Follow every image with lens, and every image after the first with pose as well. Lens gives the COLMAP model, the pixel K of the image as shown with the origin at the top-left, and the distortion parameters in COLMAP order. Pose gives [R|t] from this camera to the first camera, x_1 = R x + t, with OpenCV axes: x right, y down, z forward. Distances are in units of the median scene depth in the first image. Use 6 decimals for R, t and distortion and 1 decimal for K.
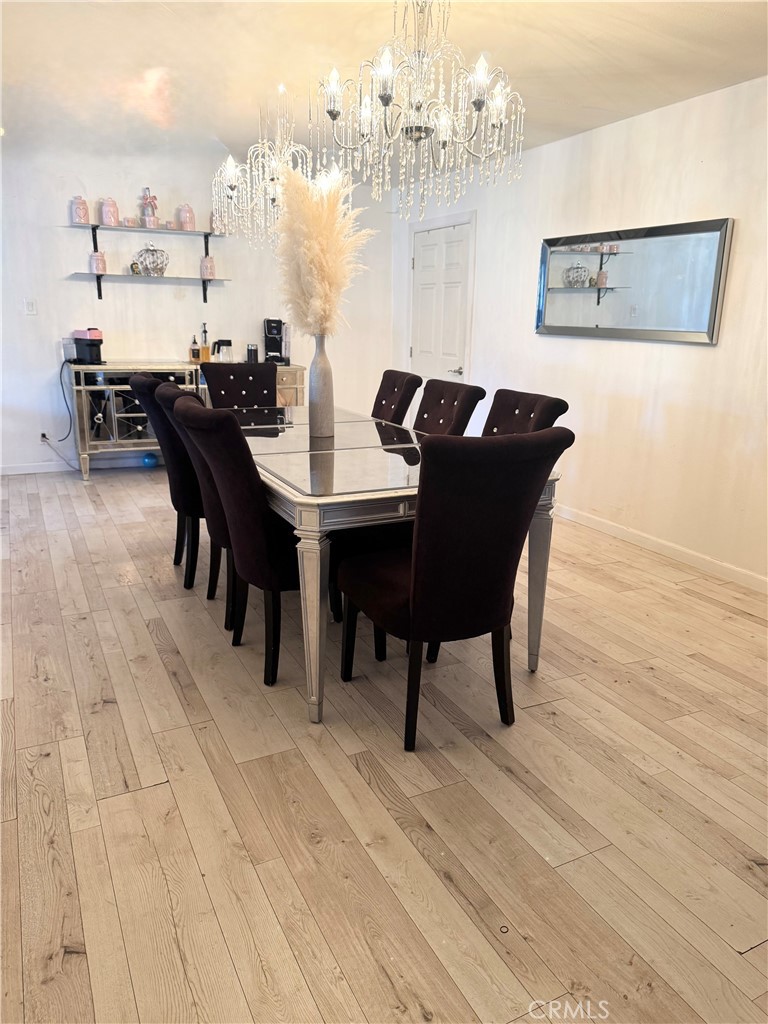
lens RADIAL K [[741.5, 0, 384.0], [0, 741.5, 512.0], [0, 0, 1]] dist [0.069503, -0.102473]
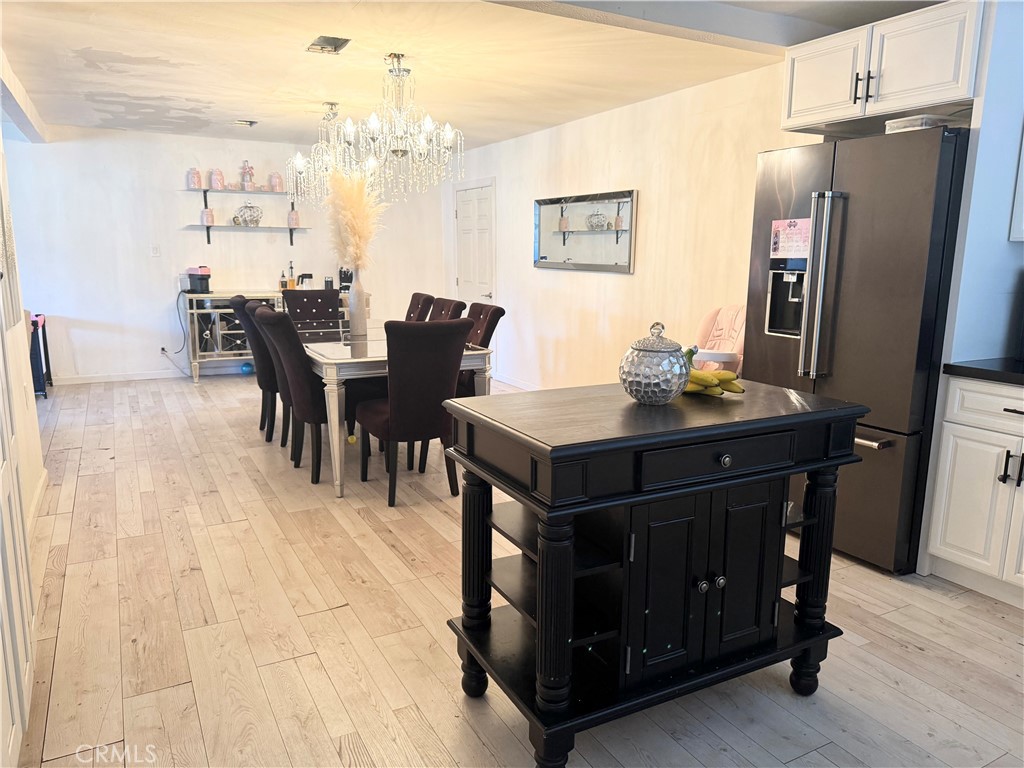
lens RADIAL K [[741.5, 0, 514.0], [0, 741.5, 387.1], [0, 0, 1]] dist [0.069503, -0.102473]
pose [[0.999397, -0.016321, 0.030653, 0.156850], [0.018573, 0.997033, -0.074697, 0.103796], [-0.029343, 0.075221, 0.996735, -0.431674]]
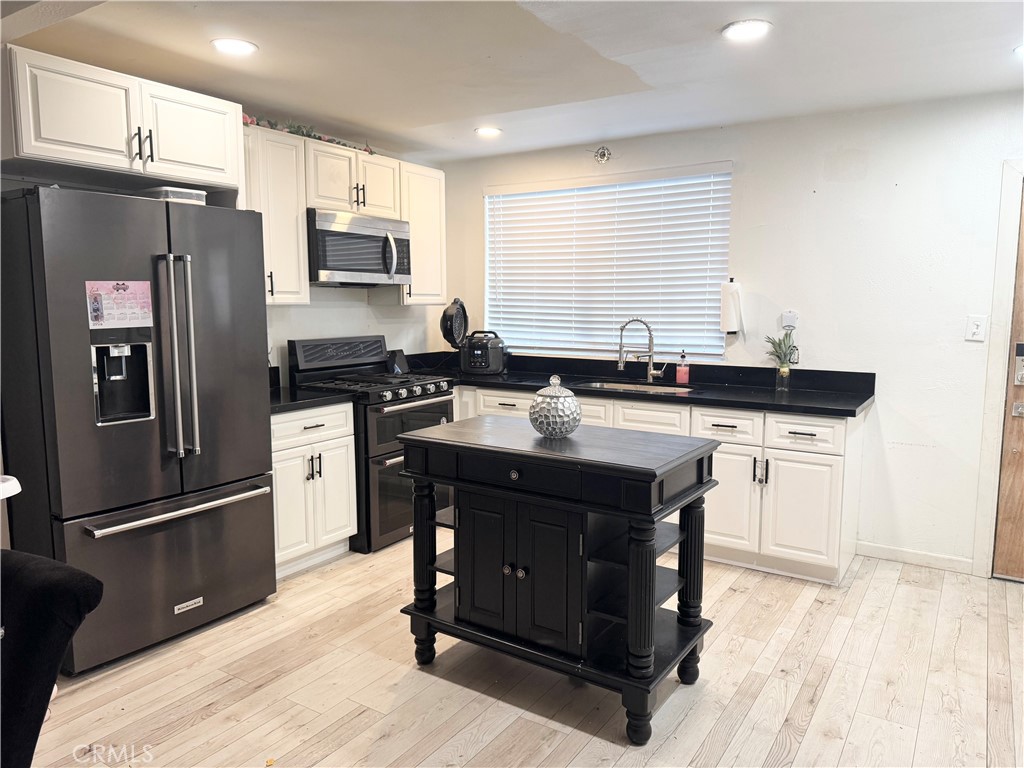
lens RADIAL K [[712.8, 0, 512.0], [0, 712.8, 384.0], [0, 0, 1]] dist [0.061725, -0.087305]
pose [[-0.504411, -0.122897, 0.854673, -0.255055], [0.204427, 0.944682, 0.256488, -0.142712], [-0.838915, 0.304093, -0.451385, 0.389702]]
